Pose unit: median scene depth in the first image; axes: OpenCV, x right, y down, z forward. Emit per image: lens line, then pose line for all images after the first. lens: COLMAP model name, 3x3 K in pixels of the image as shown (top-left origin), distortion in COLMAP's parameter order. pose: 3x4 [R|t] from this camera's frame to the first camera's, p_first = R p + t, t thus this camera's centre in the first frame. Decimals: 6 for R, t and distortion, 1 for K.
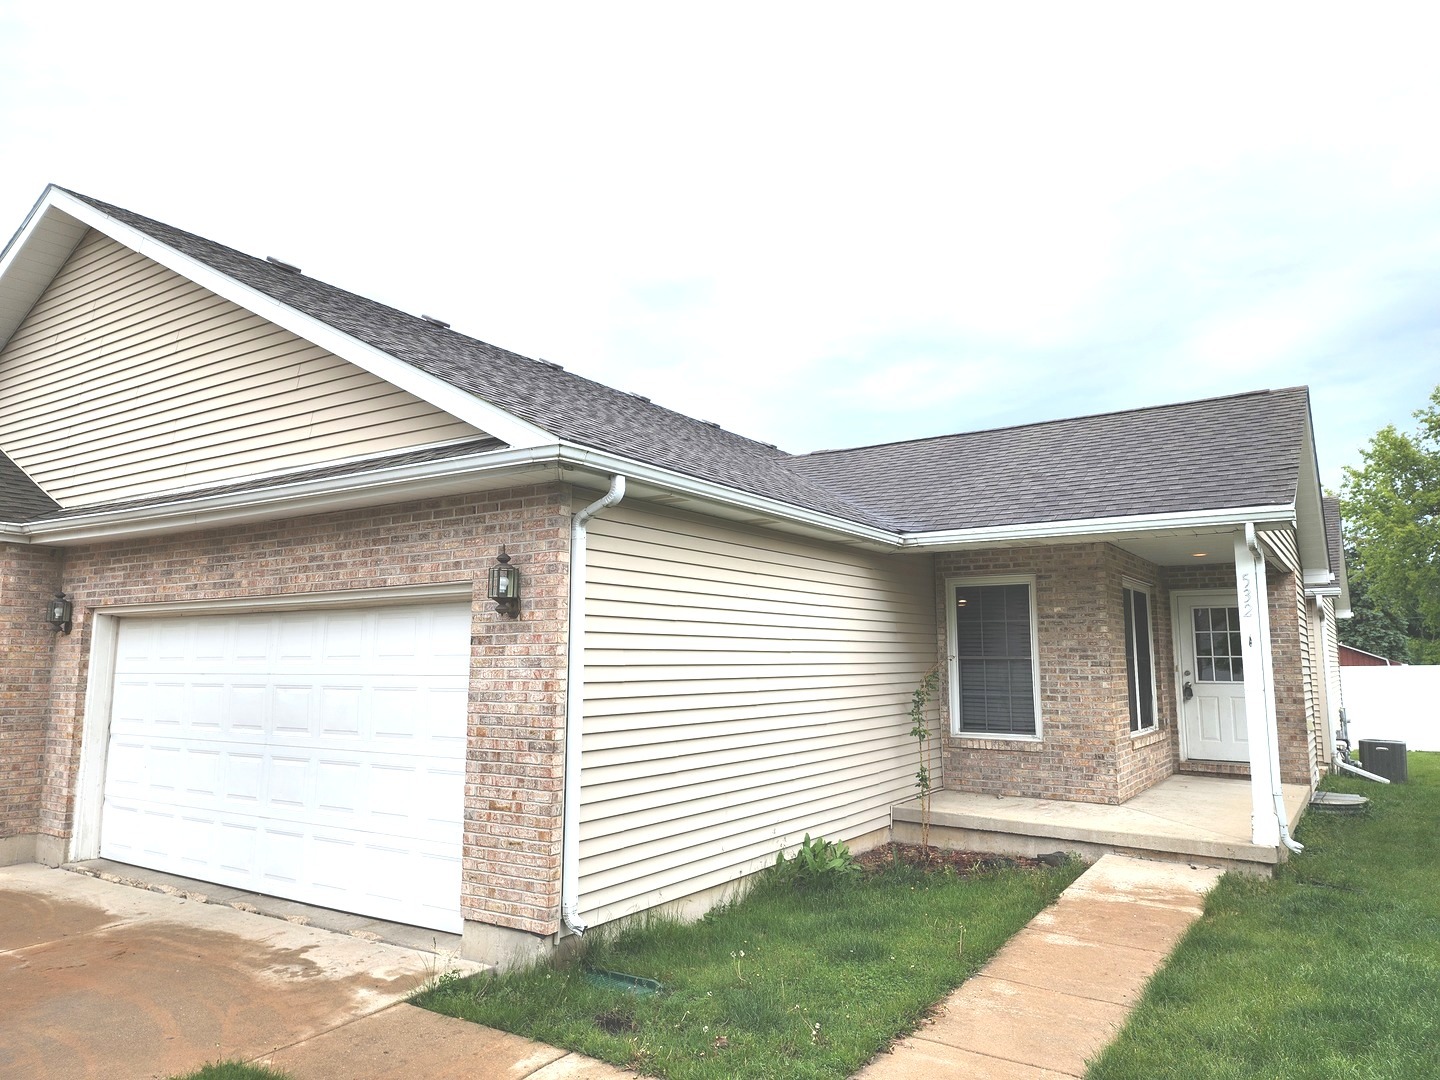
lens RADIAL K [[960.1, 0, 714.0], [0, 960.1, 525.0], [0, 0, 1]] dist [0.070912, -0.058901]
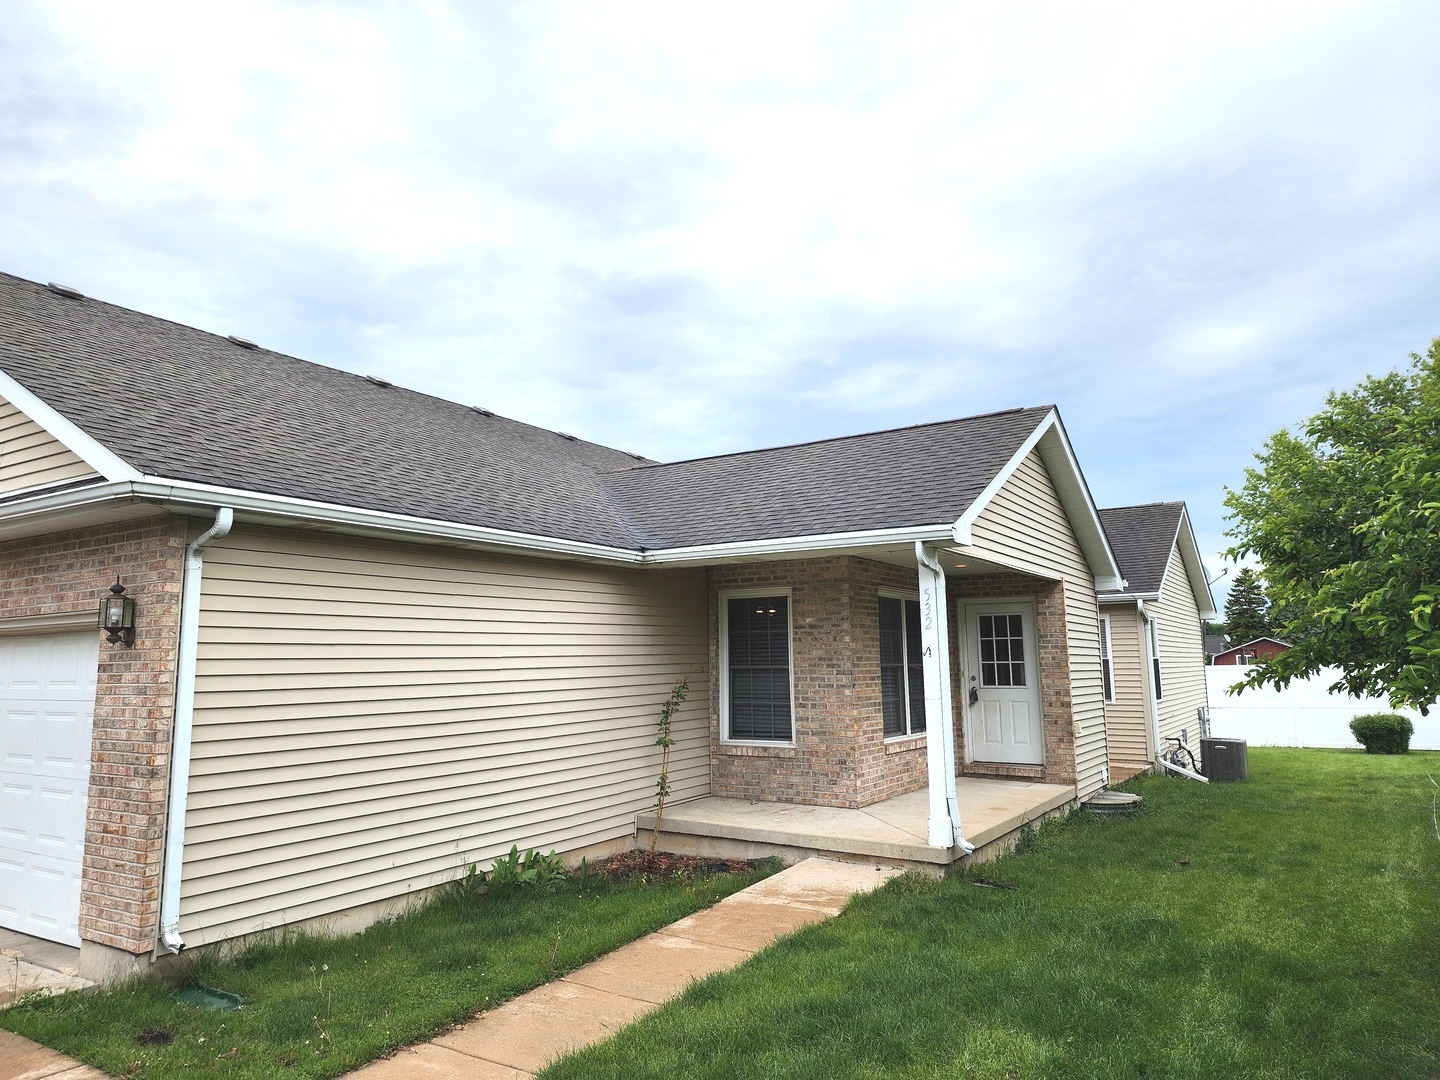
lens RADIAL K [[960.1, 0, 744.8], [0, 960.1, 512.0], [0, 0, 1]] dist [0.070912, -0.058901]
pose [[0.999800, -0.008497, 0.018079, 0.329599], [0.008730, 0.999879, -0.012864, -0.021453], [-0.017967, 0.013019, 0.999754, -0.045526]]
